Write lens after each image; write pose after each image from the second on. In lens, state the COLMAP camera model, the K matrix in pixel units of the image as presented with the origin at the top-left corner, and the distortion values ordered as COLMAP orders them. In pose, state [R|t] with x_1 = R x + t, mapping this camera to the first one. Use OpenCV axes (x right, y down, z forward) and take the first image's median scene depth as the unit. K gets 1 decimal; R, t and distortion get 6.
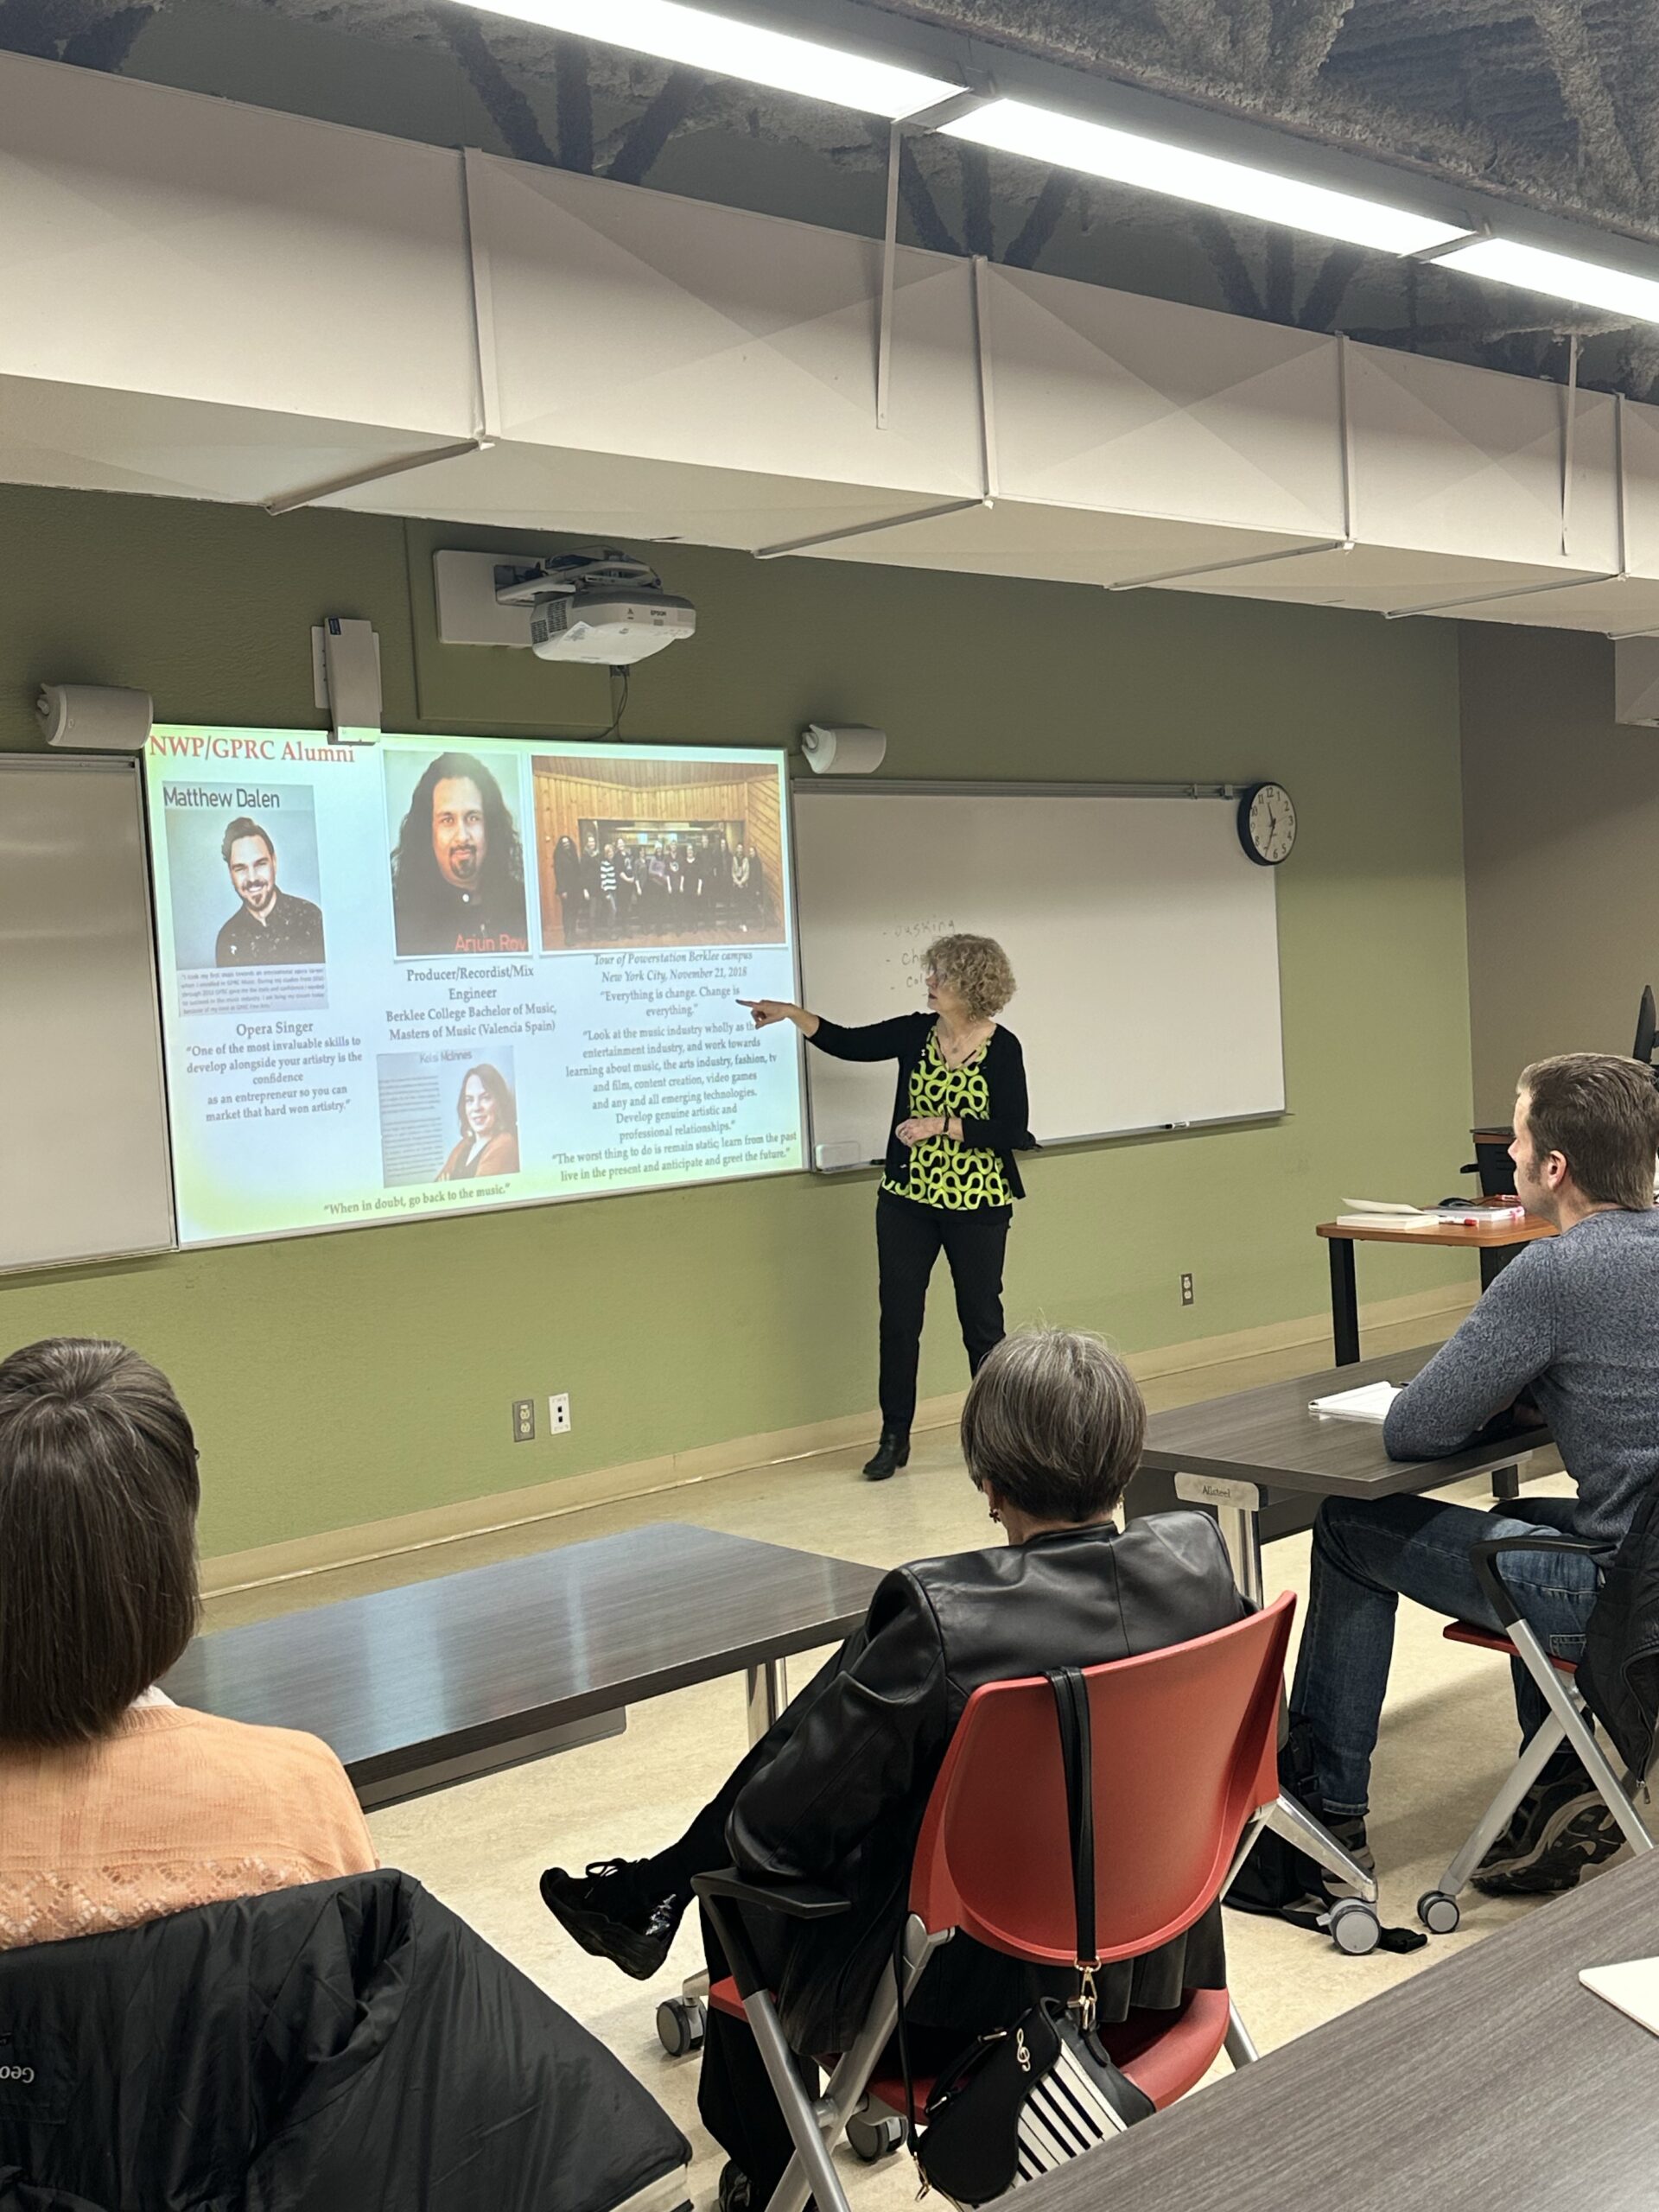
lens RADIAL K [[2396.9, 0, 836.5], [0, 2396.9, 1109.3], [0, 0, 1]] dist [0.174464, -0.239475]
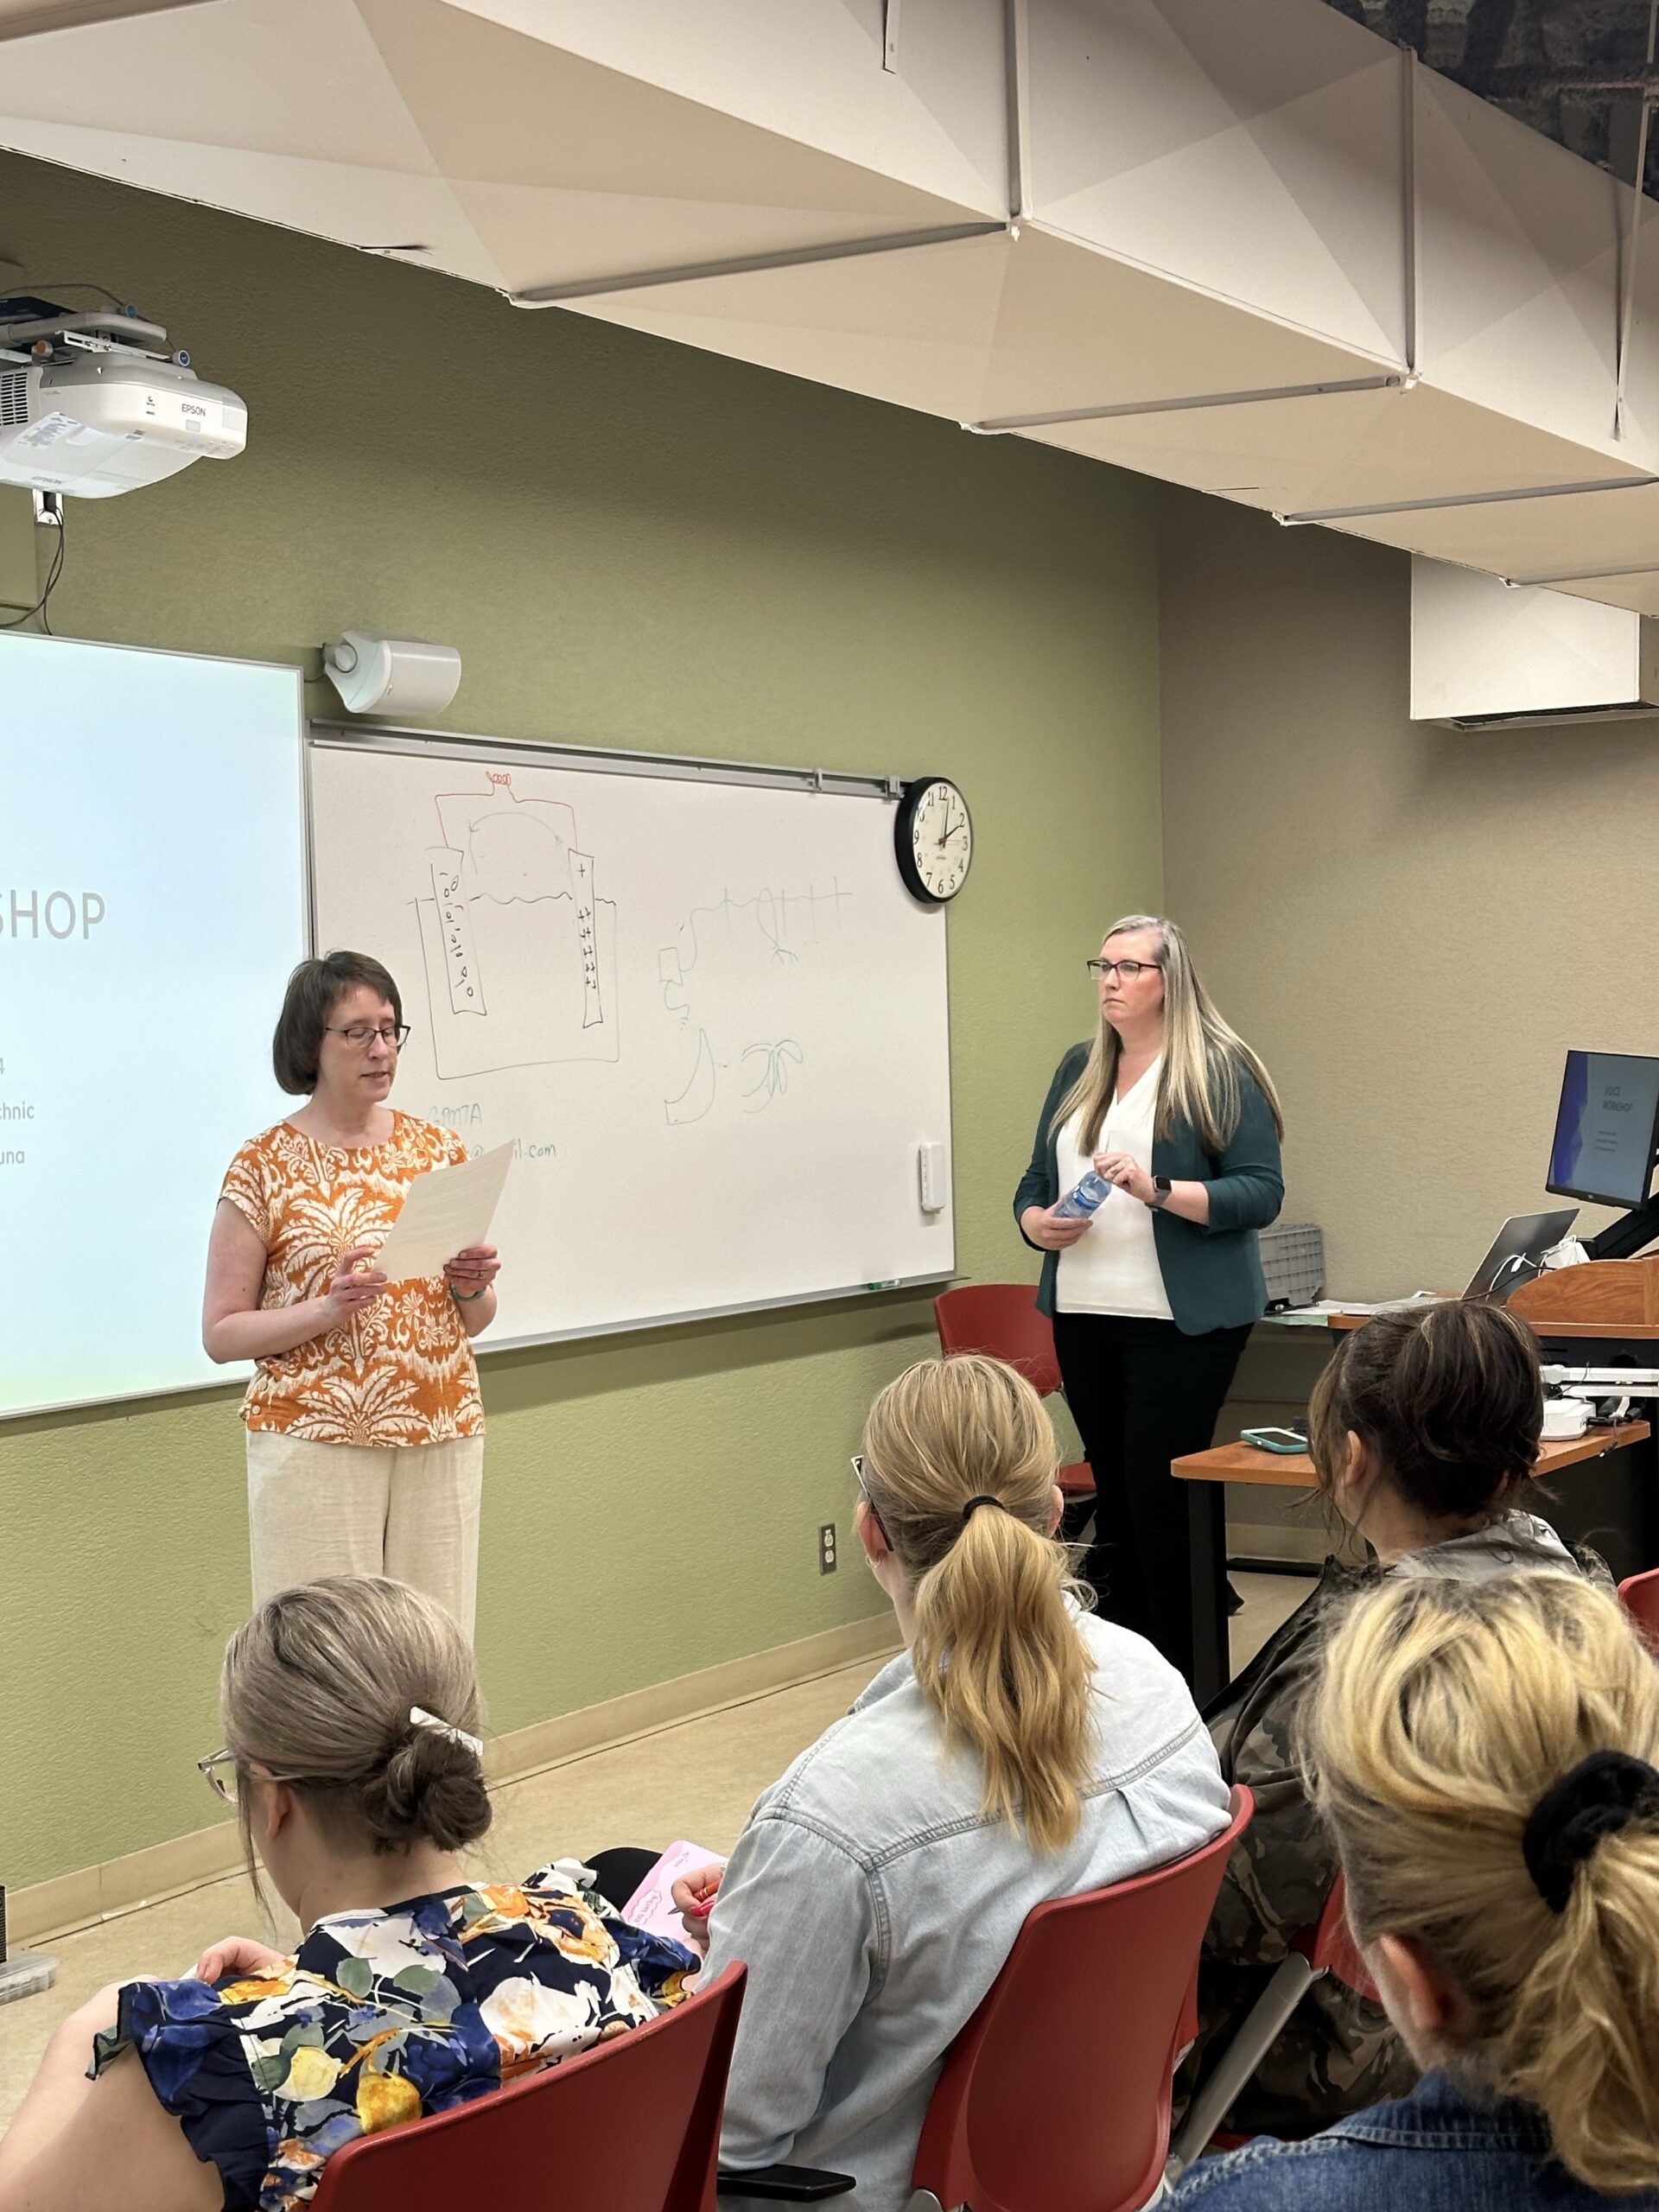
lens RADIAL K [[3292.1, 0, 829.2], [0, 3292.1, 1091.6], [0, 0, 1]] dist [0.100822, 0.020699]
pose [[0.961960, 0.025447, 0.272002, -0.129013], [-0.013614, 0.998881, -0.045302, -0.009657], [-0.272850, 0.039876, 0.961230, 0.194396]]
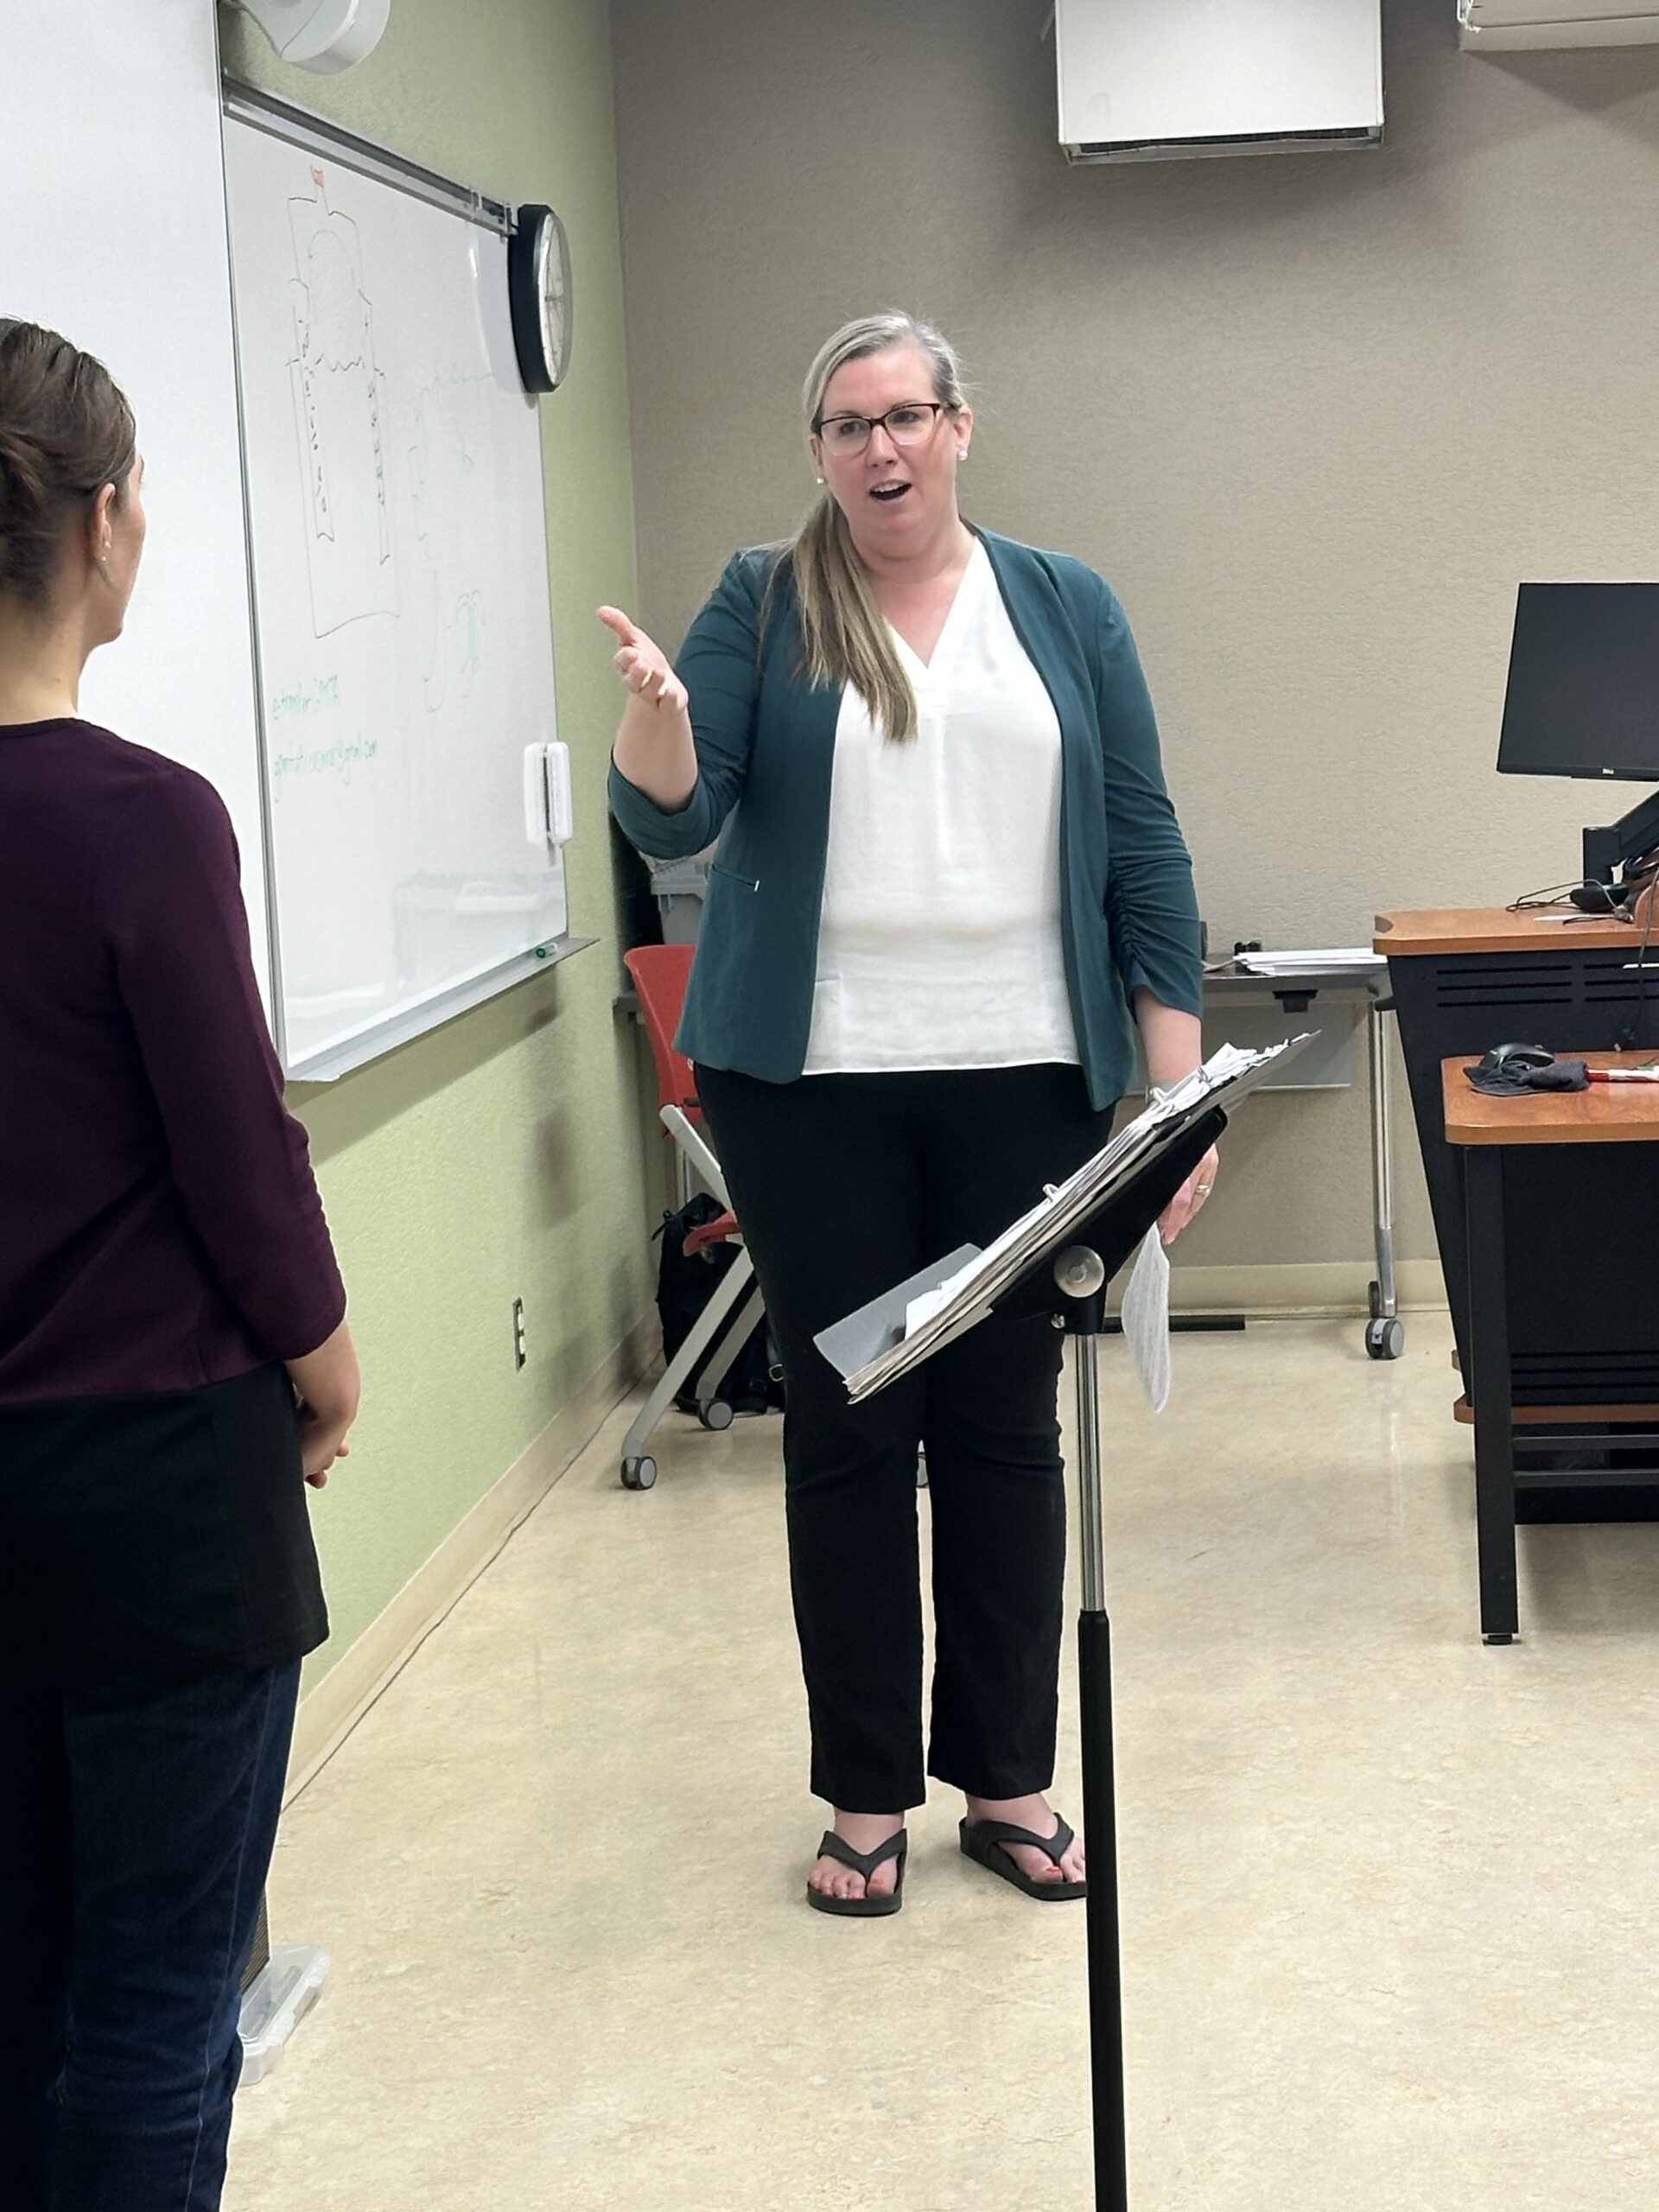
lens RADIAL K [[4850.6, 0, 872.7], [0, 4850.6, 1108.1], [0, 0, 1]] dist [0.061037, 0.252810]
pose [[0.731499, -0.049030, 0.680078, -0.538985], [0.037797, 0.998793, 0.031353, 0.010007], [-0.680794, 0.002770, 0.732469, 0.394572]]
